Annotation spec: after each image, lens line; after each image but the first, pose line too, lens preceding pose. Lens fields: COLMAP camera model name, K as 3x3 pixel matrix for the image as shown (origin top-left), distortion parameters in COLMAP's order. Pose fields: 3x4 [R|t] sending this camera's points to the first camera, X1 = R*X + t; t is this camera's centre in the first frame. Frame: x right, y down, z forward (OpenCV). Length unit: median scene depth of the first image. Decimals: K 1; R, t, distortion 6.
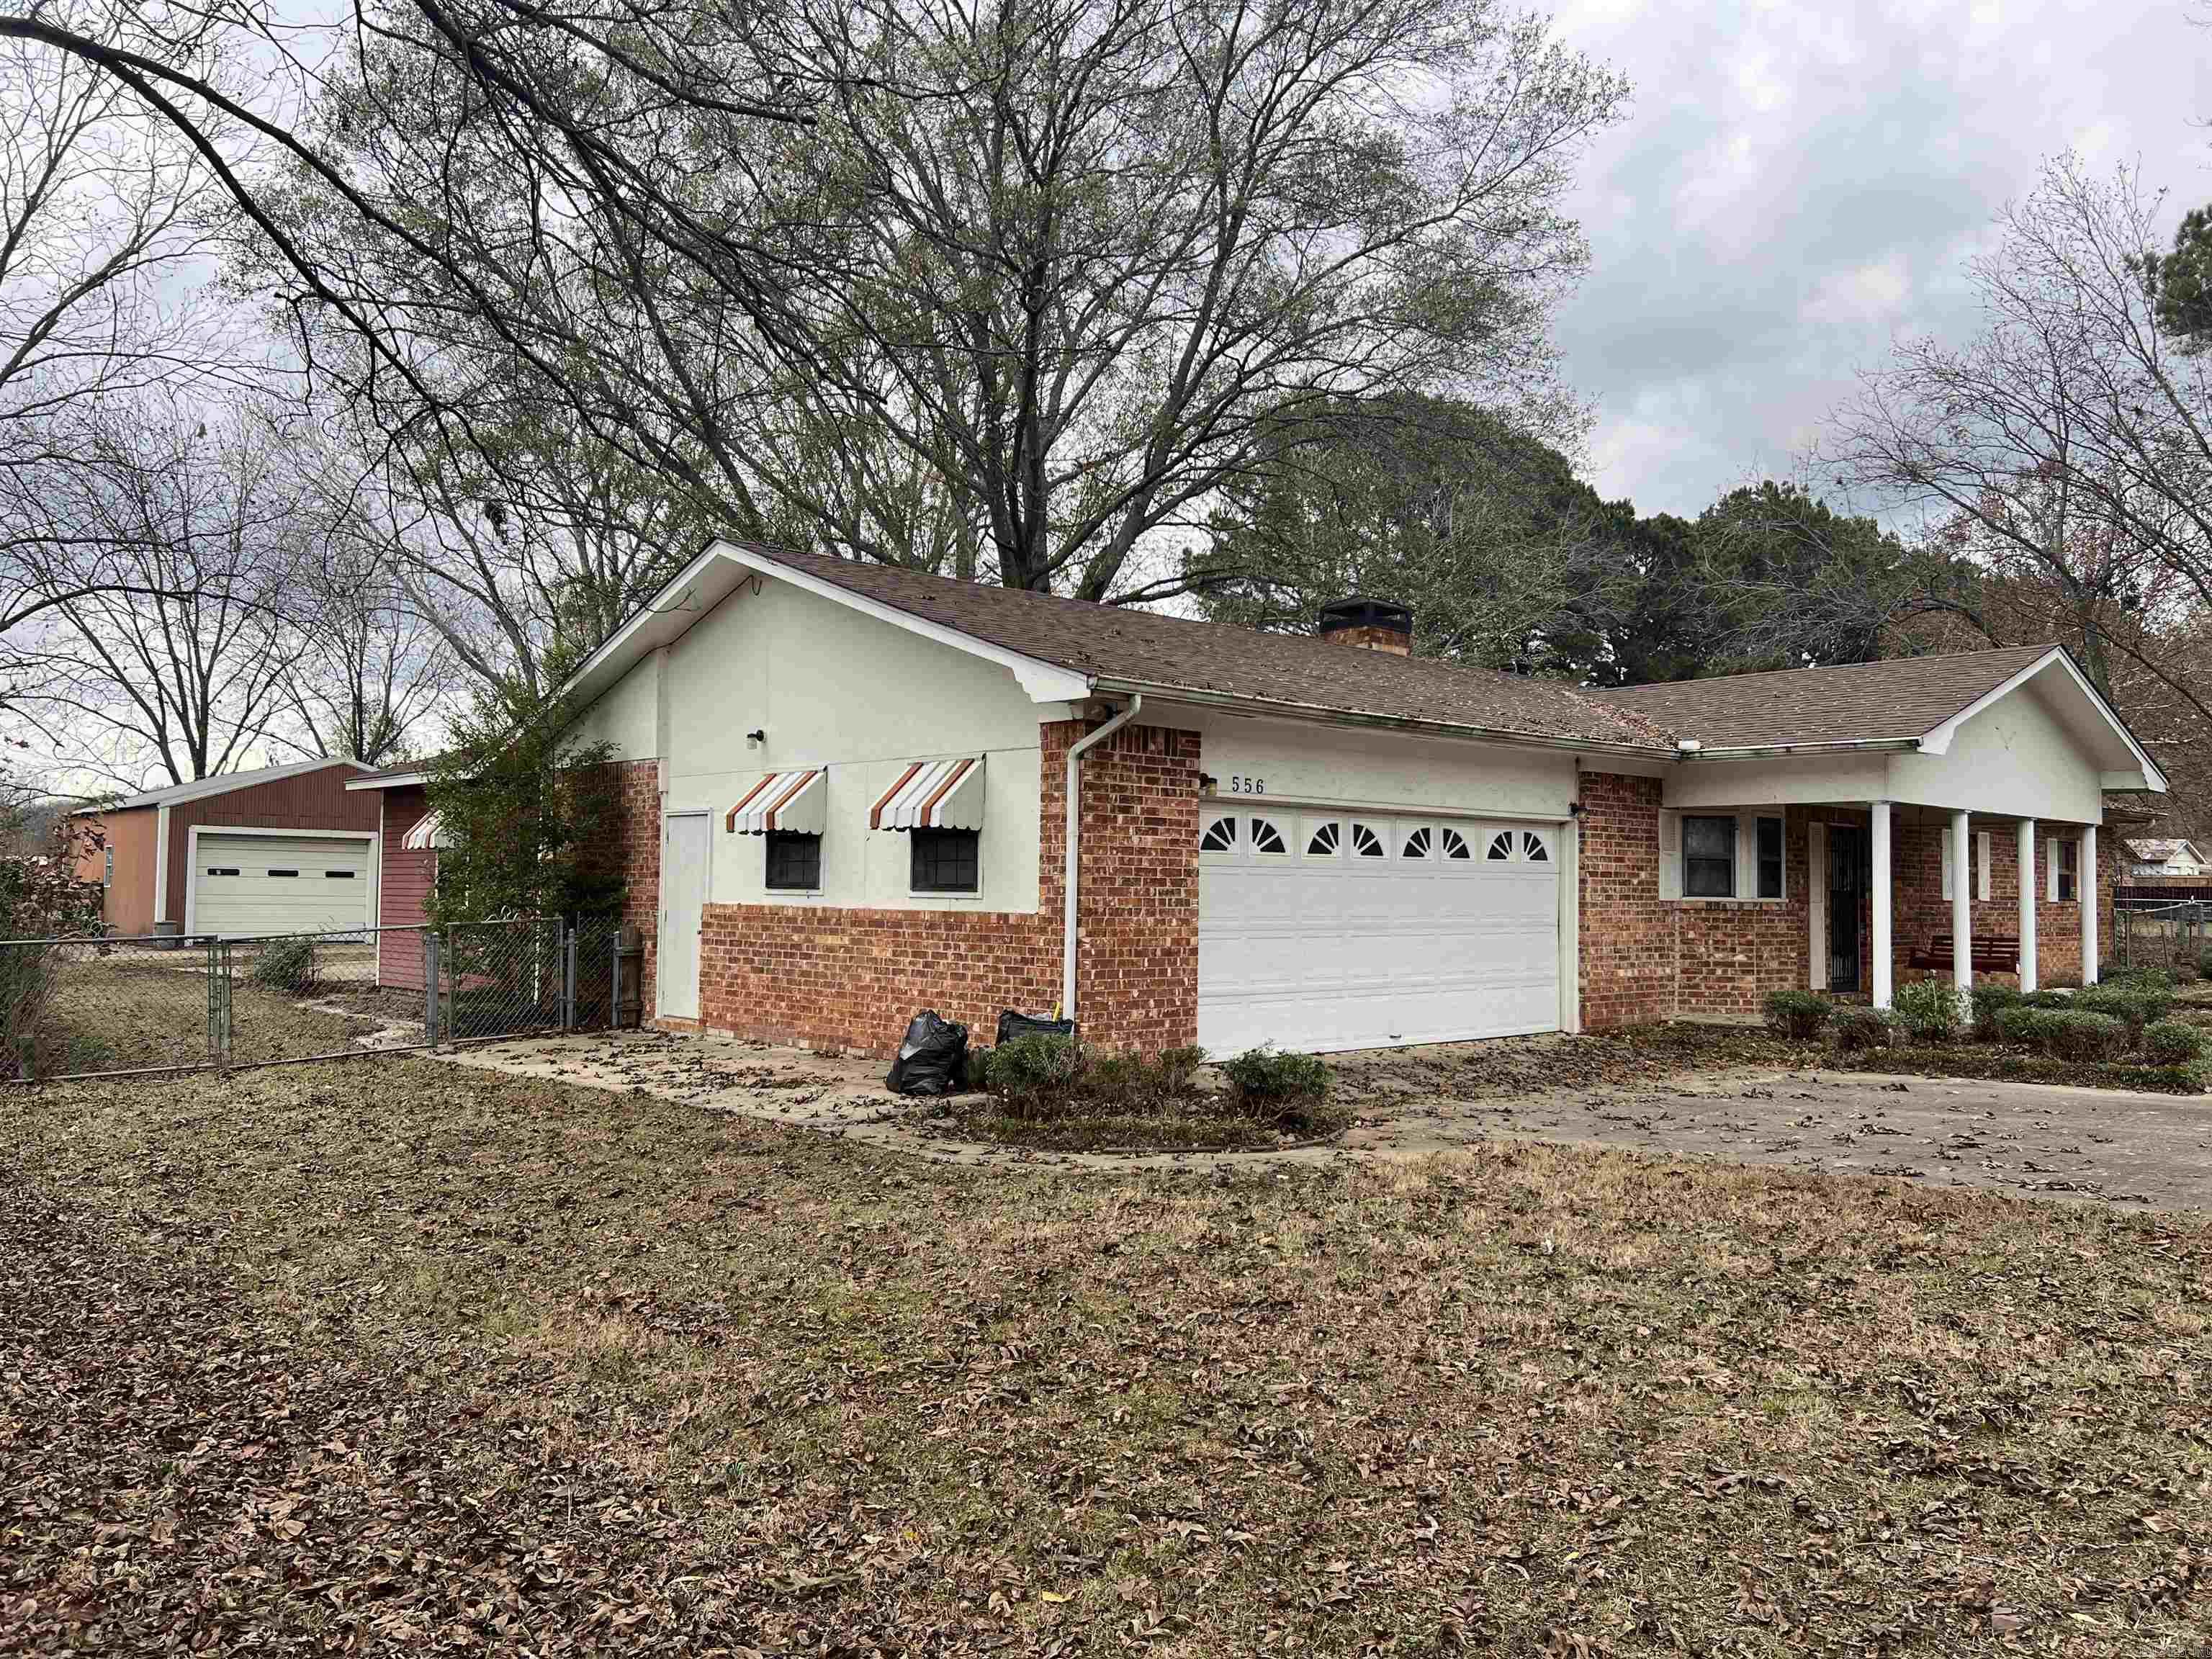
lens RADIAL K [[1665.3, 0, 1106.8], [0, 1665.3, 832.9], [0, 0, 1]] dist [0.007107, 0.001931]
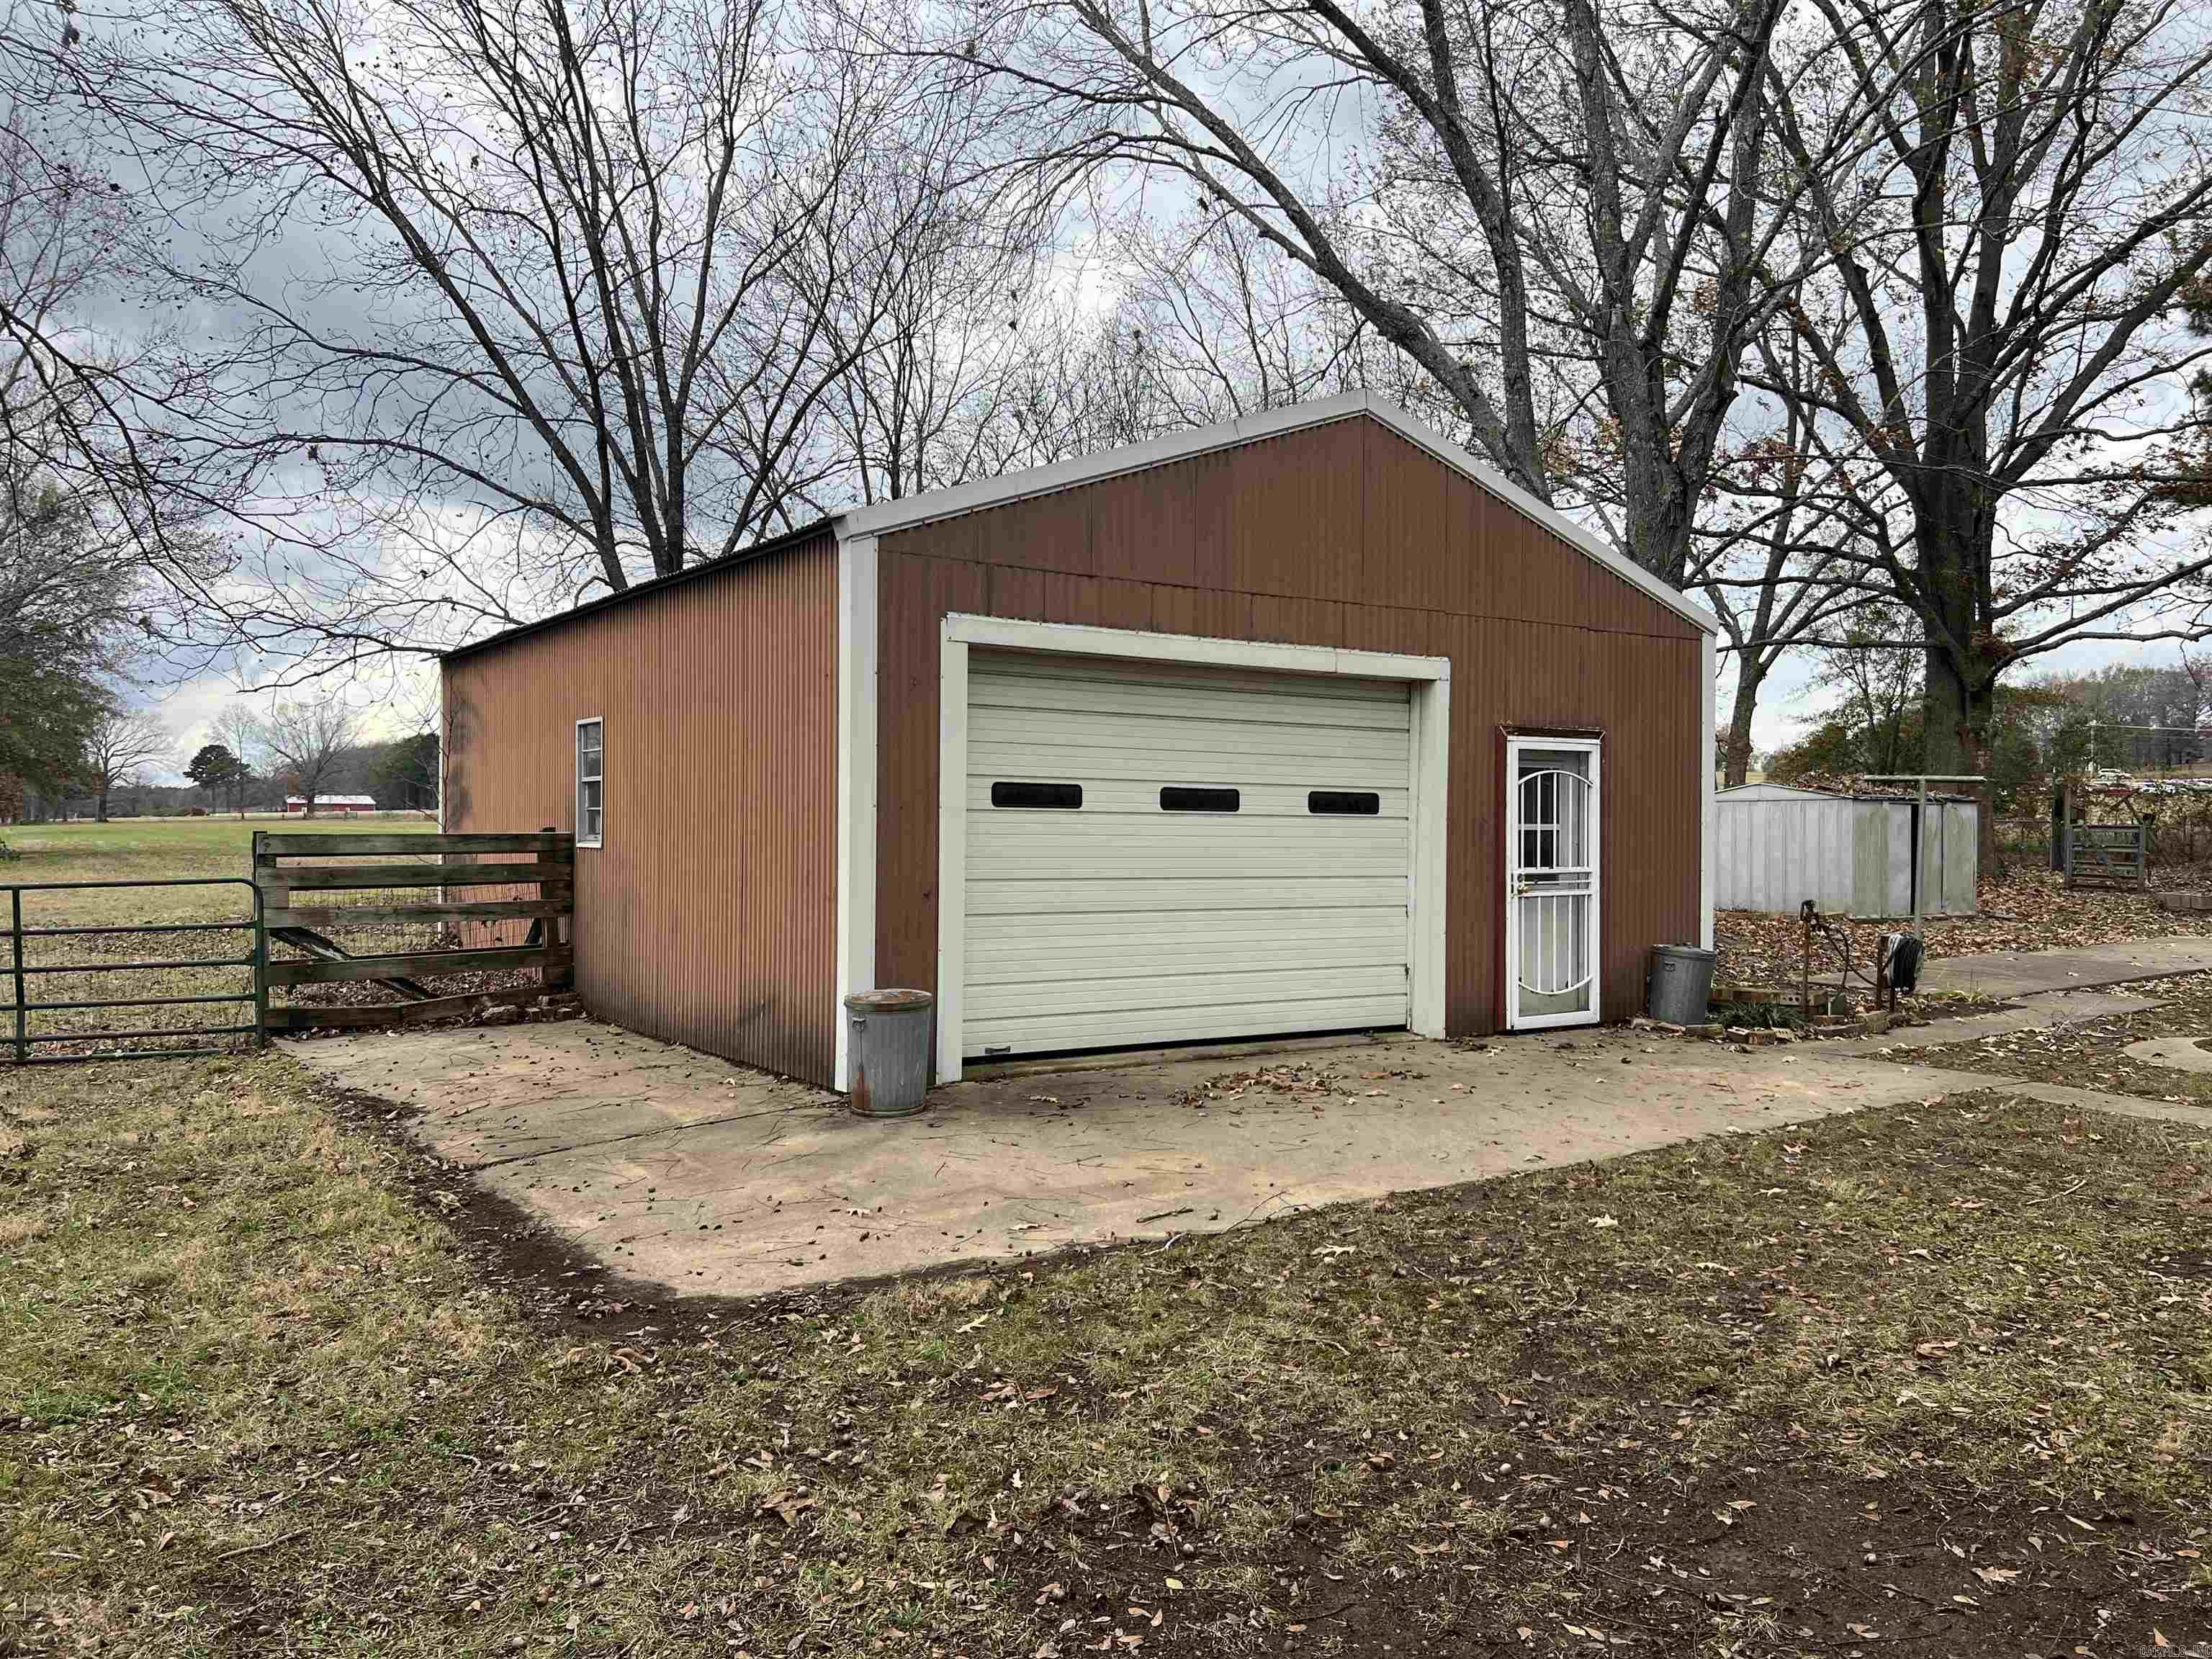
lens RADIAL K [[1665.3, 0, 1105.2], [0, 1665.3, 825.6], [0, 0, 1]] dist [0.007107, 0.001931]
pose [[0.988909, -0.004854, -0.148445, -1.394379], [0.010709, 0.999195, 0.038667, 0.052455], [0.148138, -0.039827, 0.988164, 2.144672]]
